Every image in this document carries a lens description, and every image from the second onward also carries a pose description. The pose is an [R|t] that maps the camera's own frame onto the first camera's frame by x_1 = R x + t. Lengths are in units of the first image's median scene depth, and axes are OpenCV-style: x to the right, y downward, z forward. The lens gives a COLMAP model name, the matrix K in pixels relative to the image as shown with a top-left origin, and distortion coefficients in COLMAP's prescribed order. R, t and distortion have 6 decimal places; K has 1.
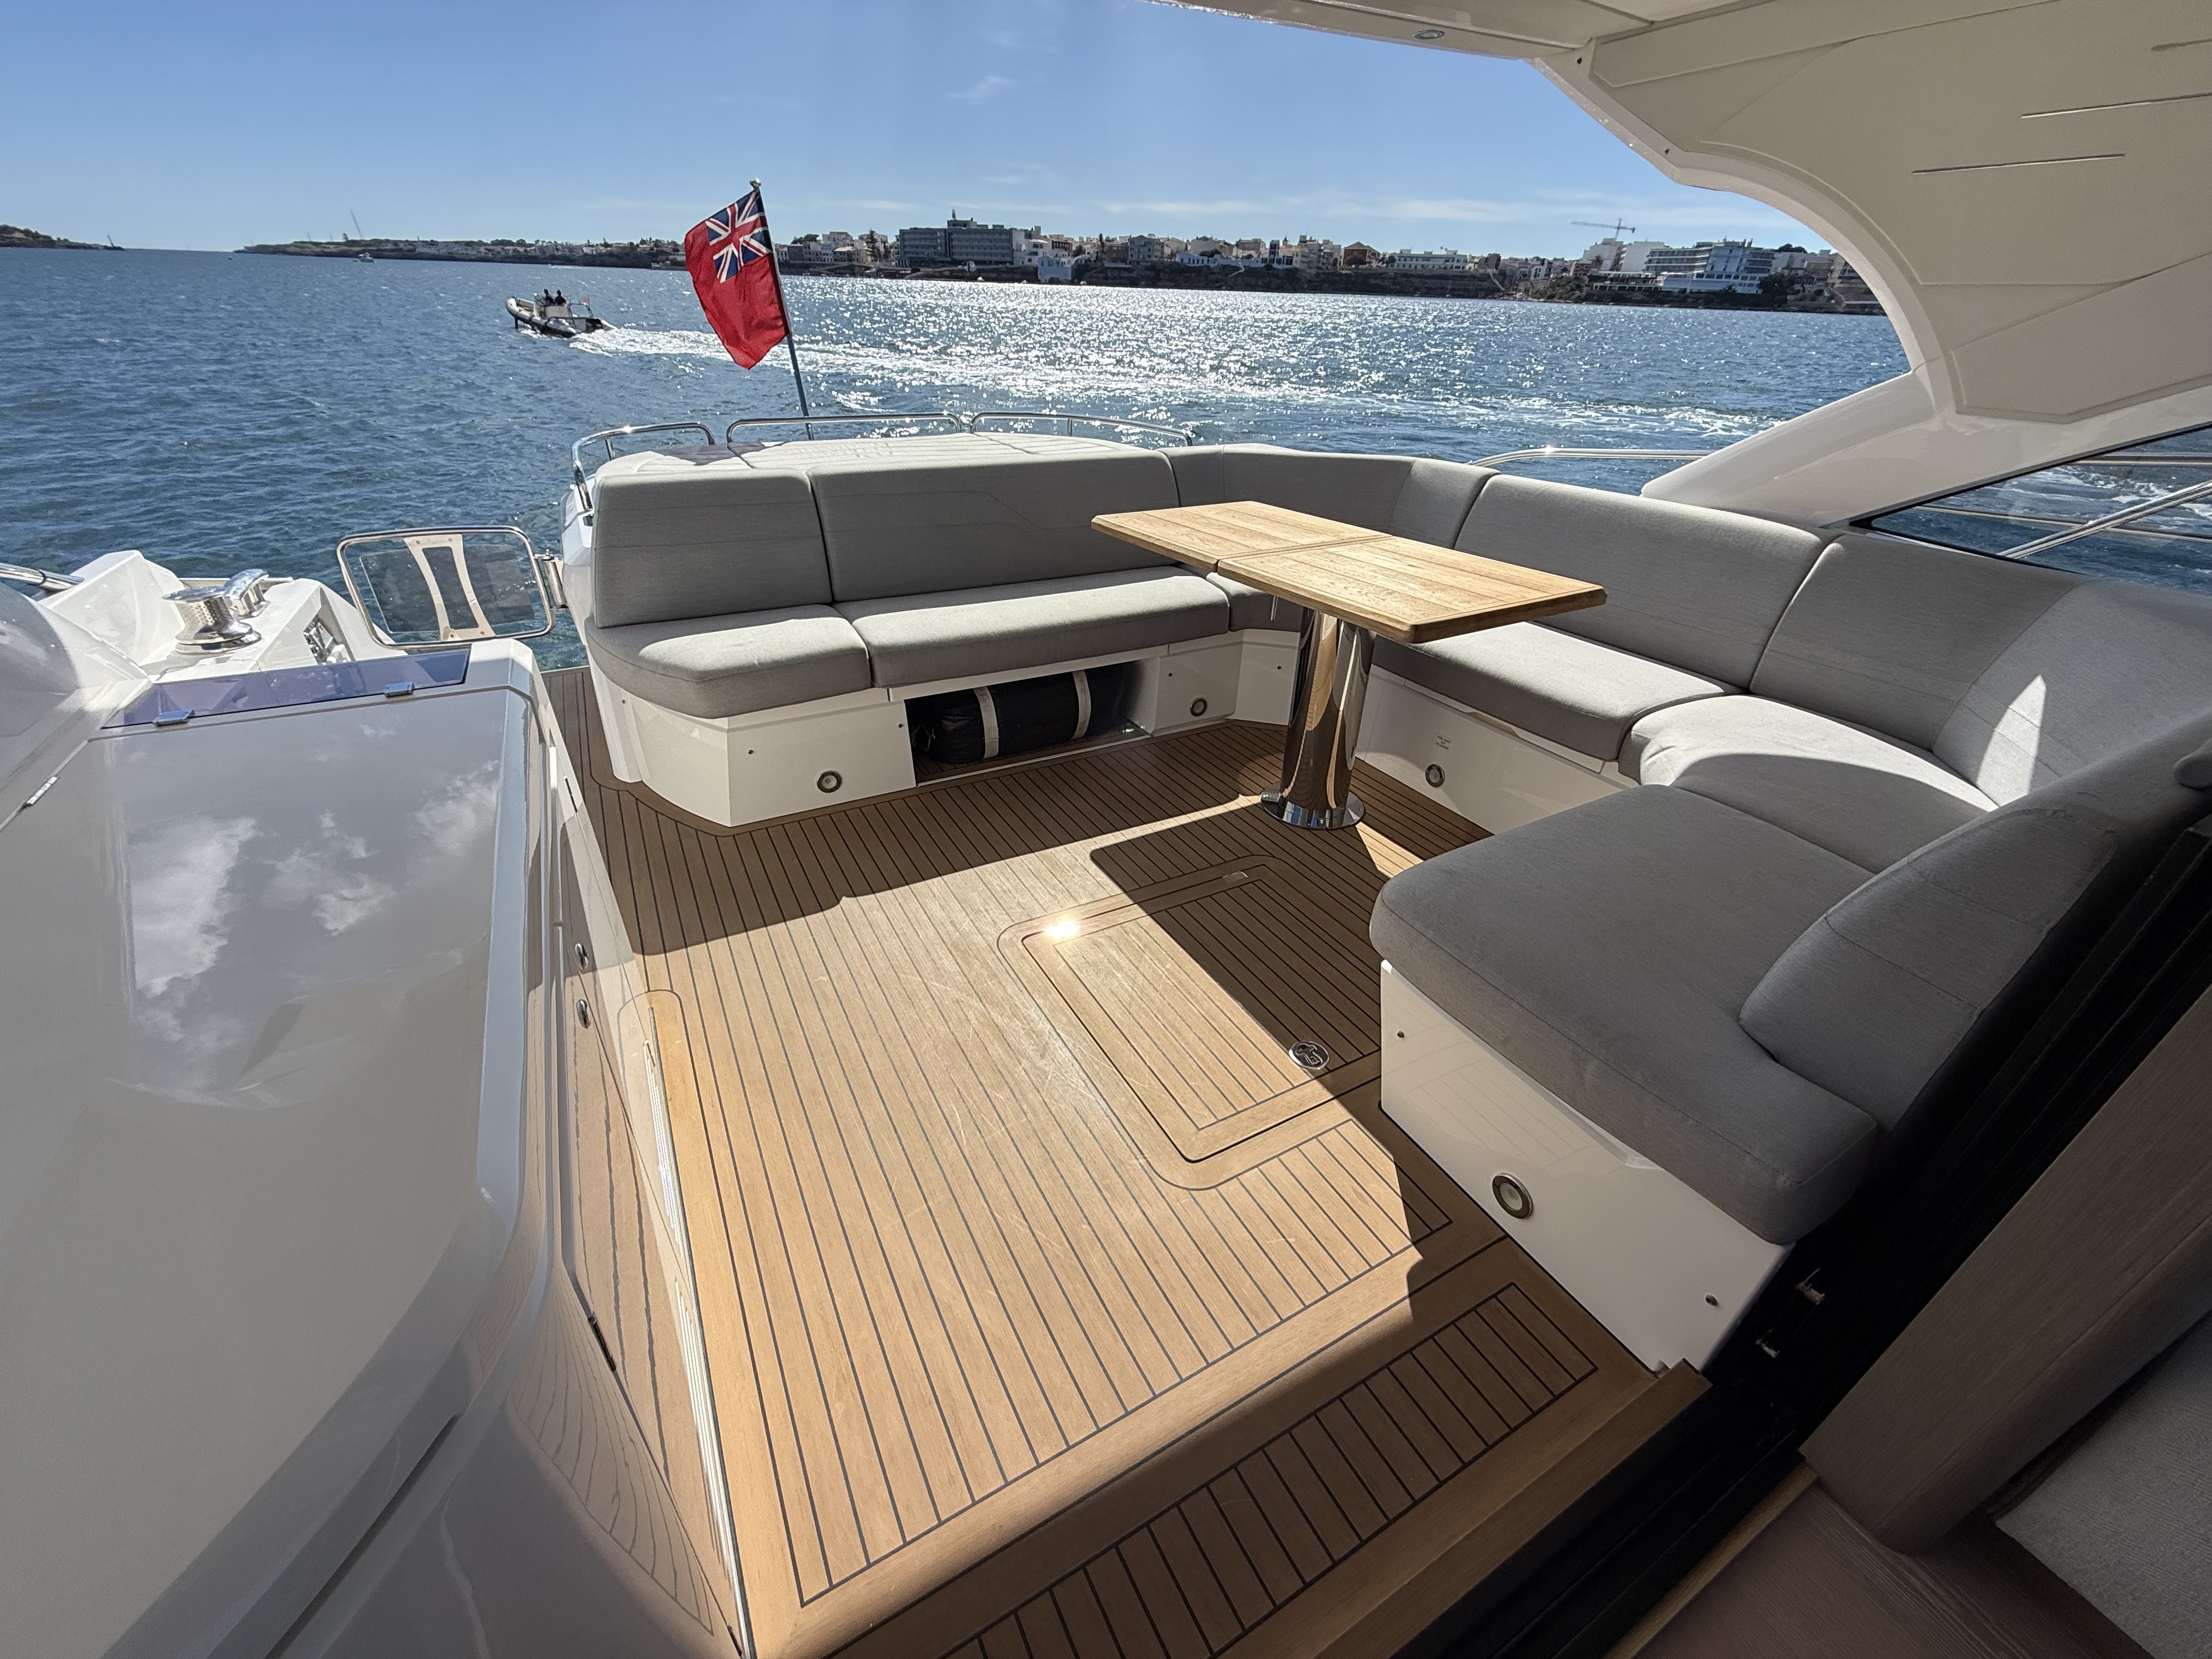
lens RADIAL K [[892.1, 0, 1106.0], [0, 892.1, 829.5], [0, 0, 1]] dist [0.000489, -0.000477]
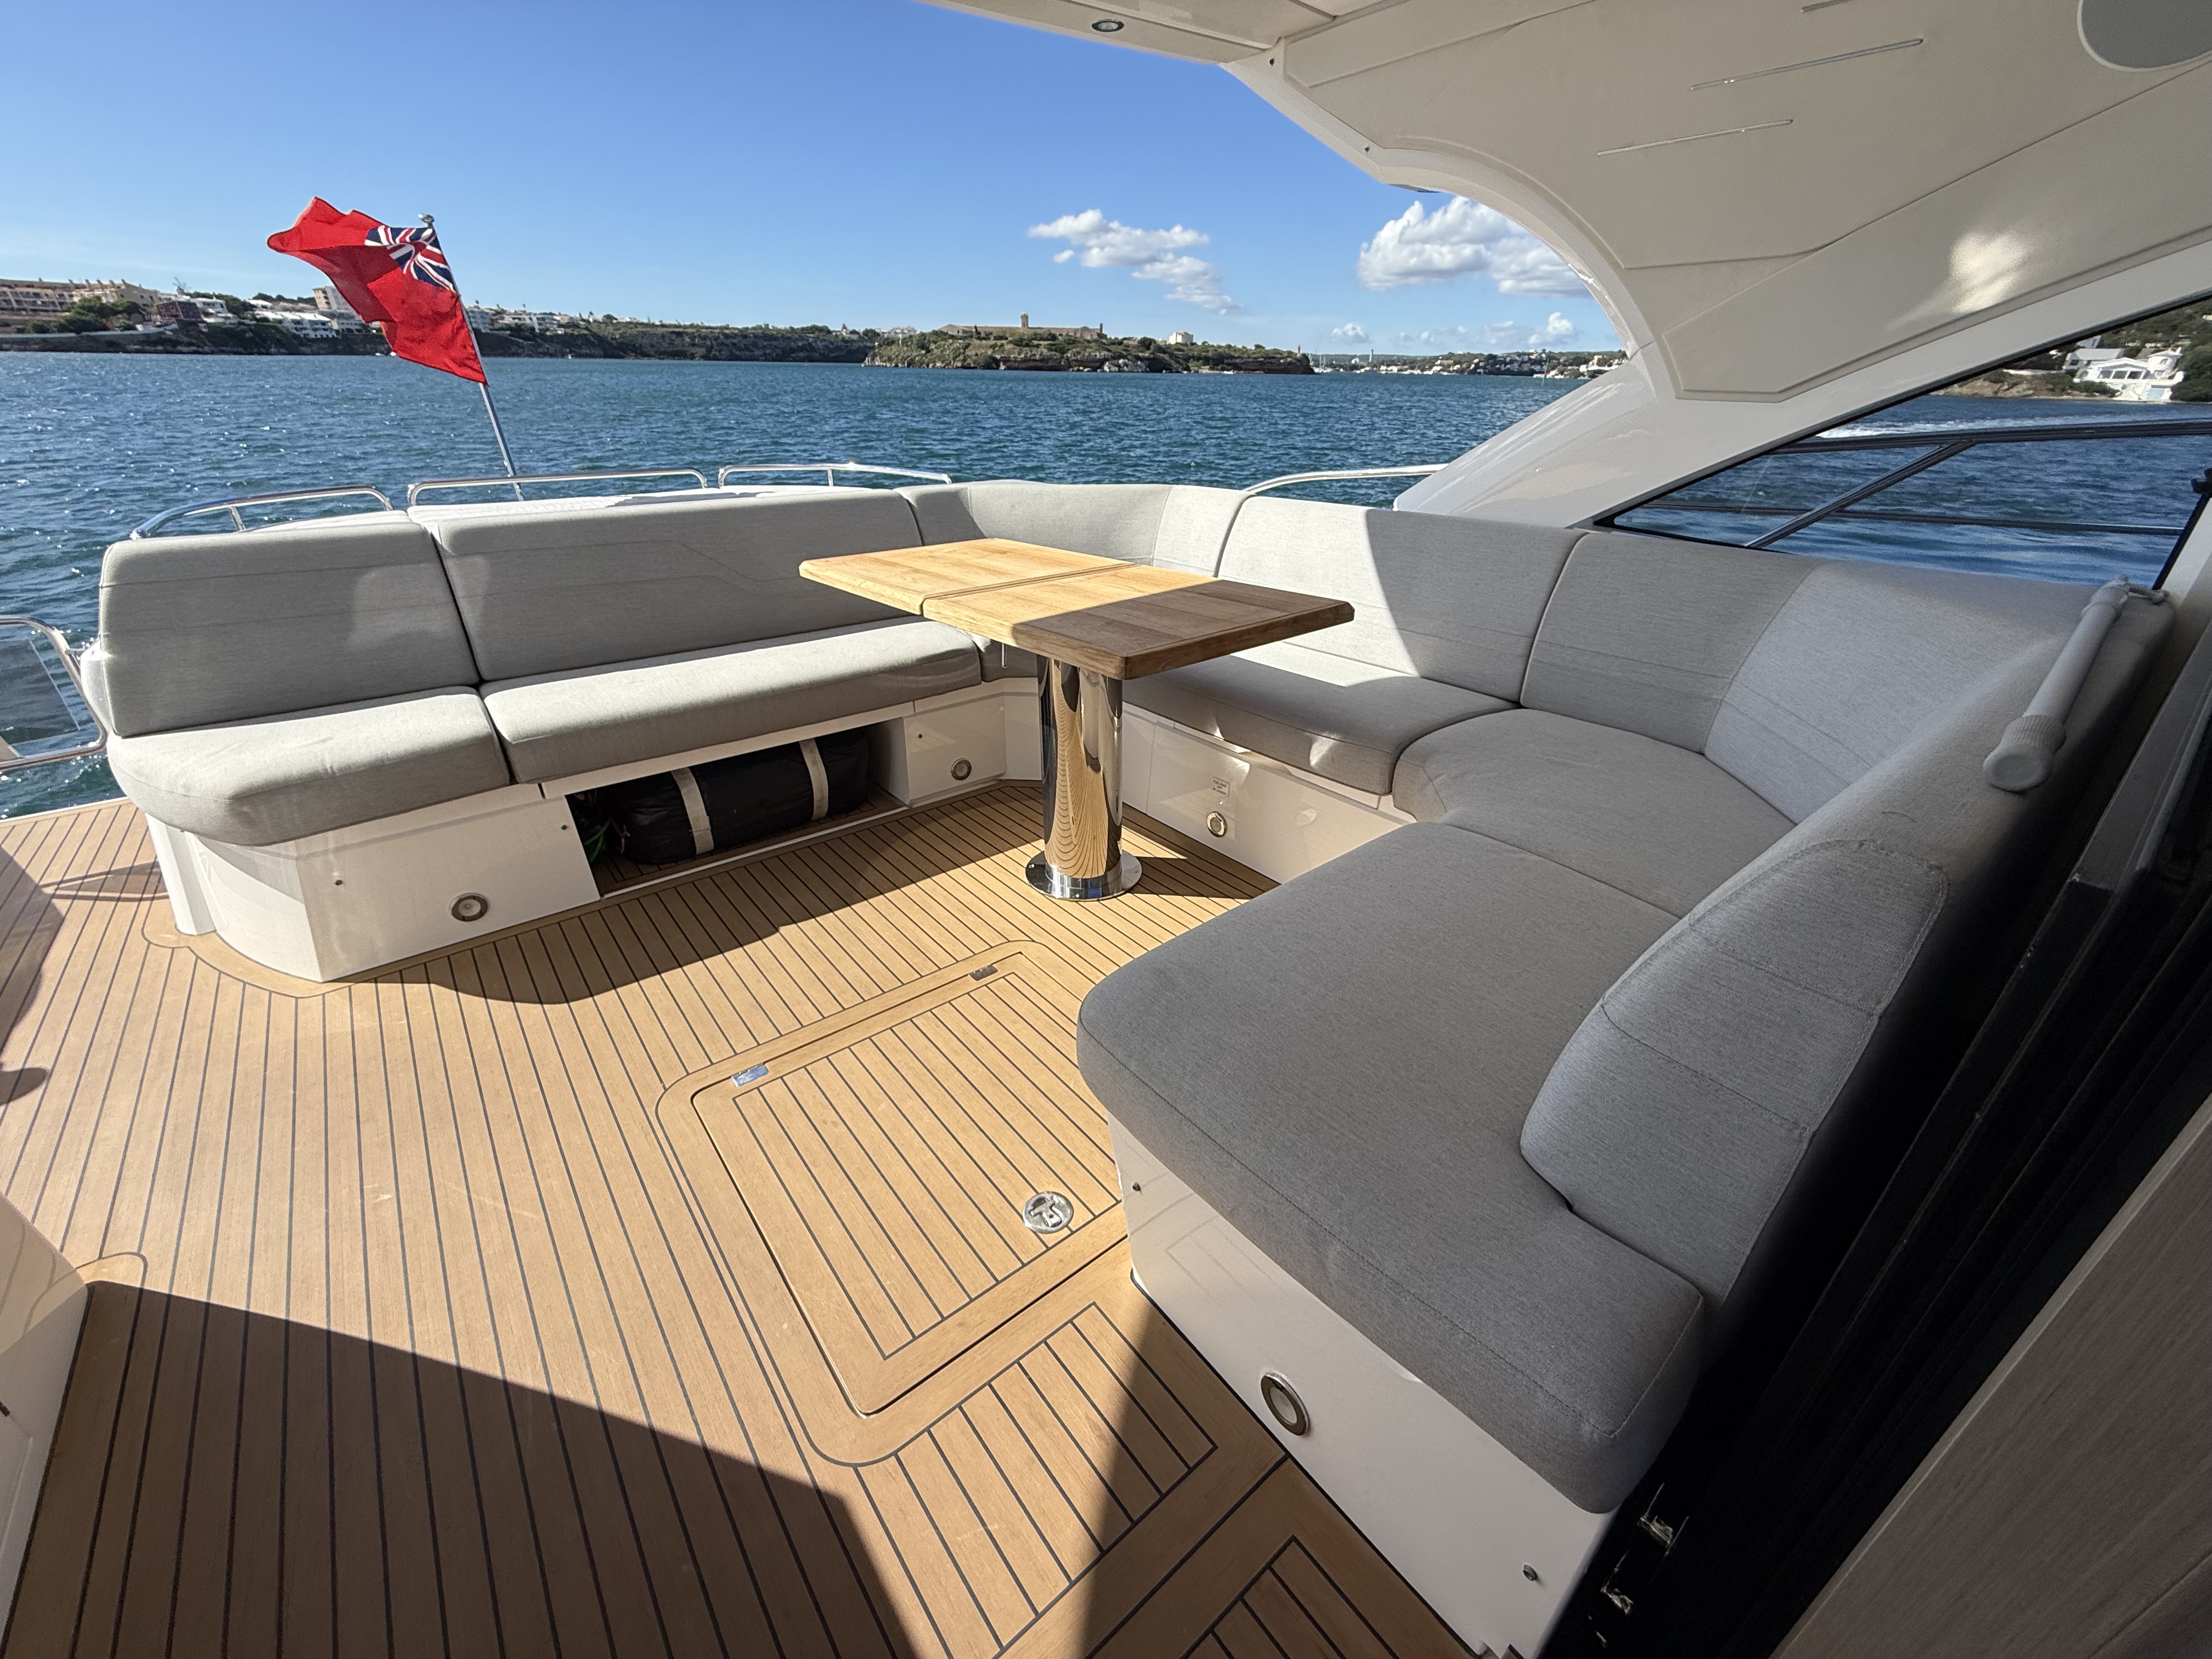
lens RADIAL K [[885.9, 0, 1112.9], [0, 885.9, 827.5], [0, 0, 1]] dist [-0.000509, 0.000381]
pose [[0.984133, -0.097146, 0.148475, 0.137160], [0.106078, 0.992920, -0.053456, -0.021610], [-0.142230, 0.068358, 0.987470, 0.142311]]
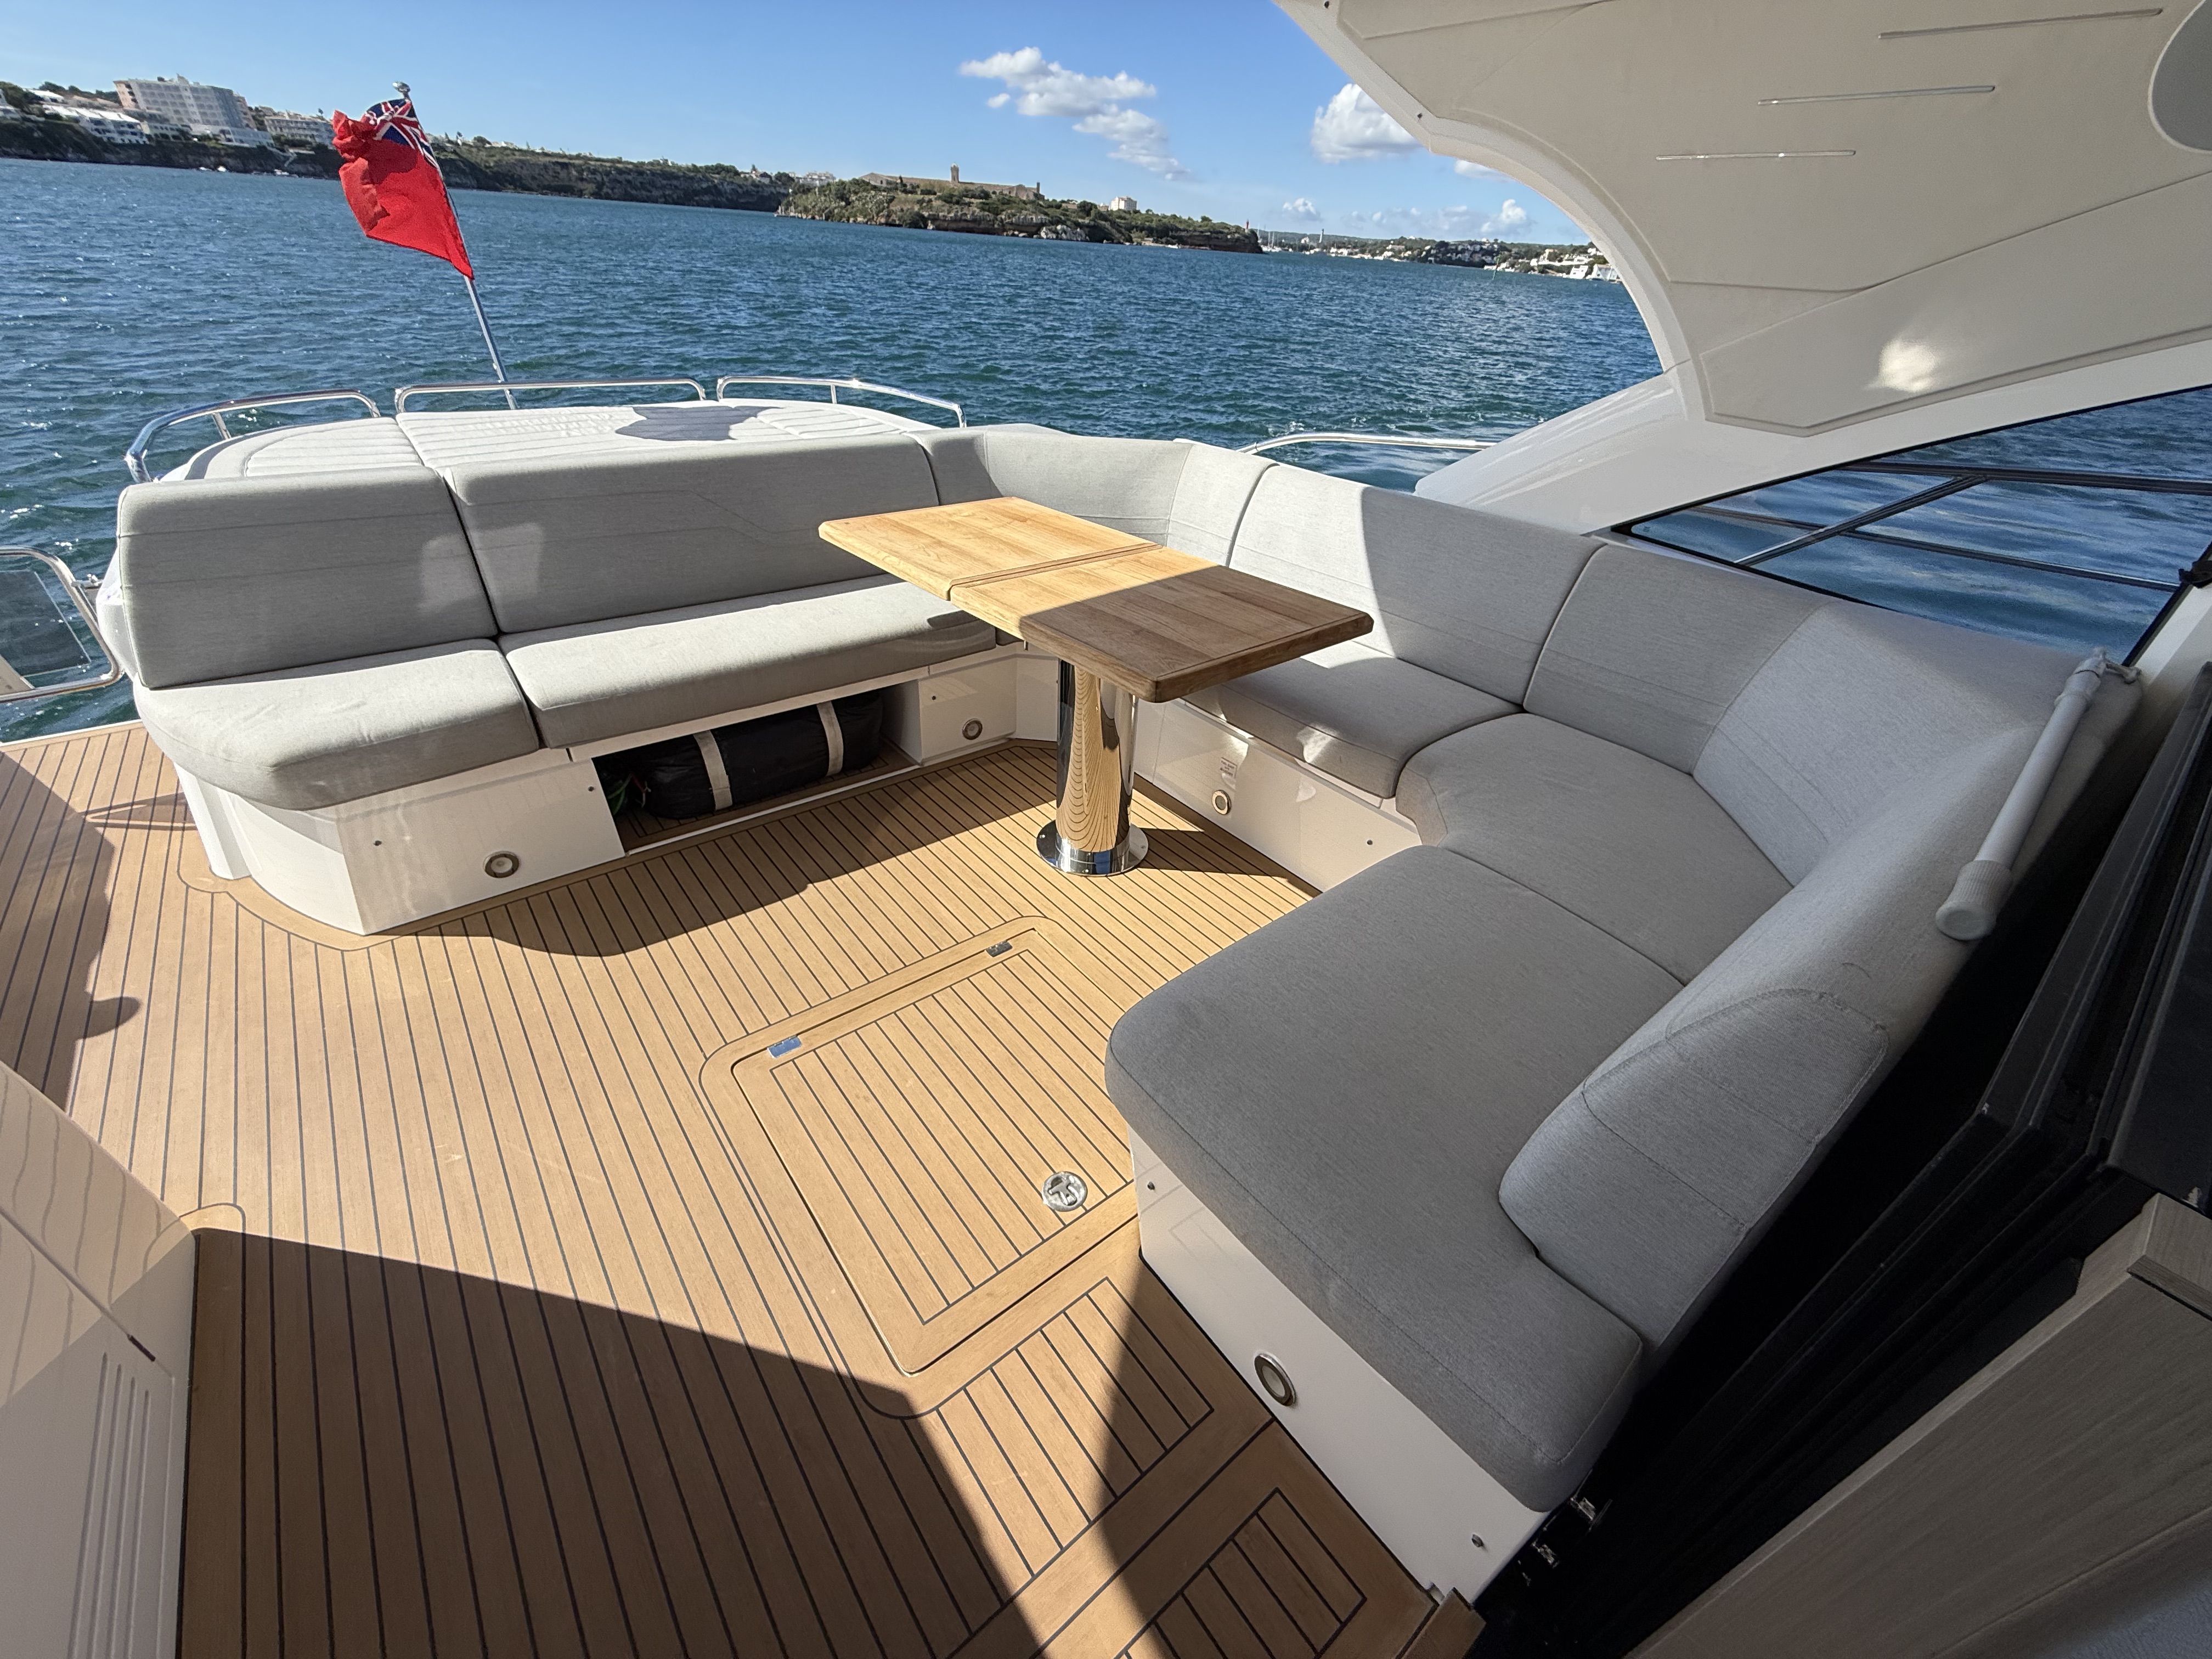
lens RADIAL K [[885.9, 0, 1112.9], [0, 885.9, 827.5], [0, 0, 1]] dist [-0.000509, 0.000381]
pose [[0.984456, -0.072563, 0.159941, 0.110533], [0.063932, 0.996240, 0.058473, -0.097867], [-0.163583, -0.047339, 0.985393, 0.113411]]
